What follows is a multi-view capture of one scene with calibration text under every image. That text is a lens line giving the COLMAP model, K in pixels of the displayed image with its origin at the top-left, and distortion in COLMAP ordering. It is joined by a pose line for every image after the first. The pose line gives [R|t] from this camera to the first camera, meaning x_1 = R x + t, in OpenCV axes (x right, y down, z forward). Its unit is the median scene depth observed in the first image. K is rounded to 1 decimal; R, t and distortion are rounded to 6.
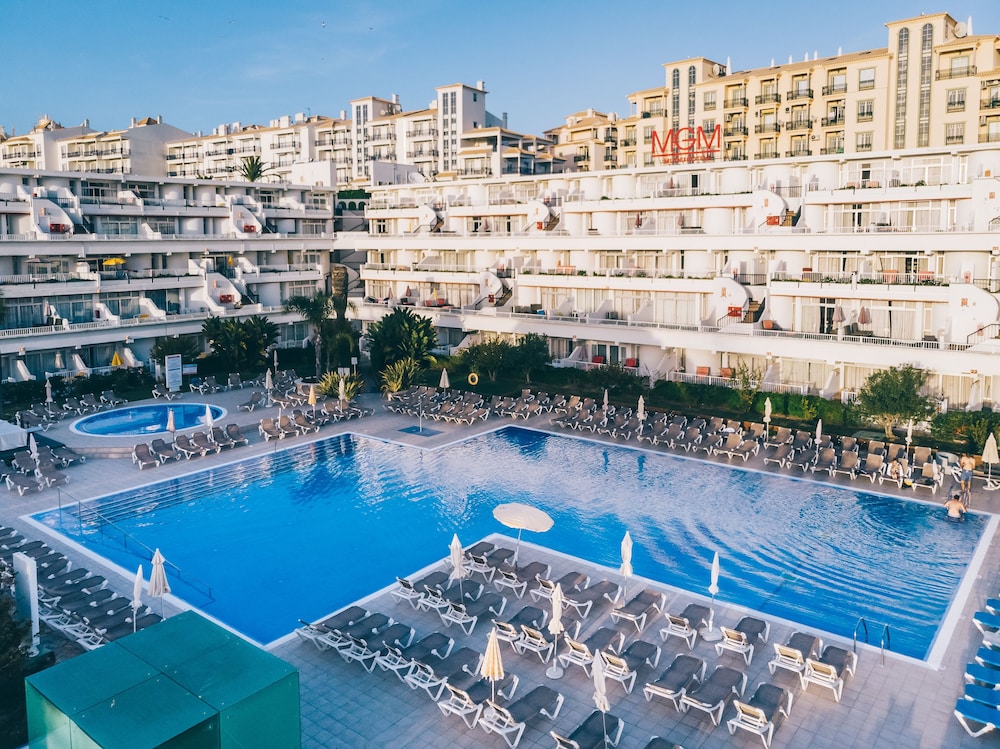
lens RADIAL K [[771.3, 0, 497.3], [0, 771.3, 305.2], [0, 0, 1]] dist [0.039770, -0.045756]
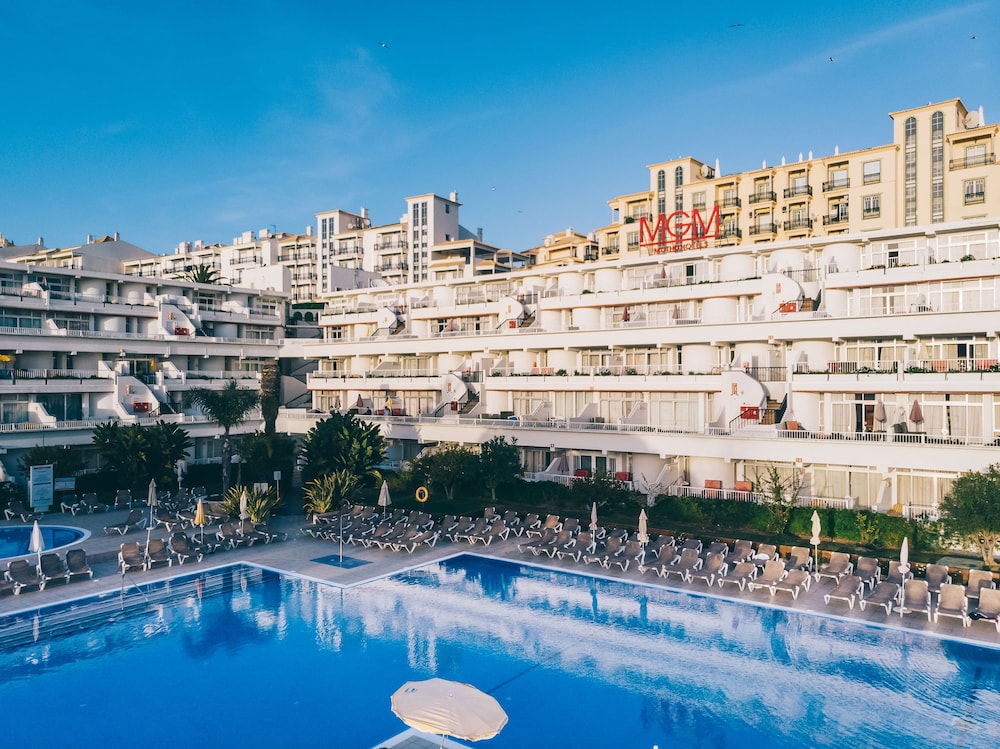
lens RADIAL K [[784.1, 0, 500.0], [0, 784.1, 374.5], [0, 0, 1]] dist [0.001195, 0.011714]
pose [[0.999509, 0.005810, 0.030801, 0.015214], [-0.003179, 0.996395, -0.084777, 0.028607], [-0.031183, 0.084637, 0.995924, 0.137499]]
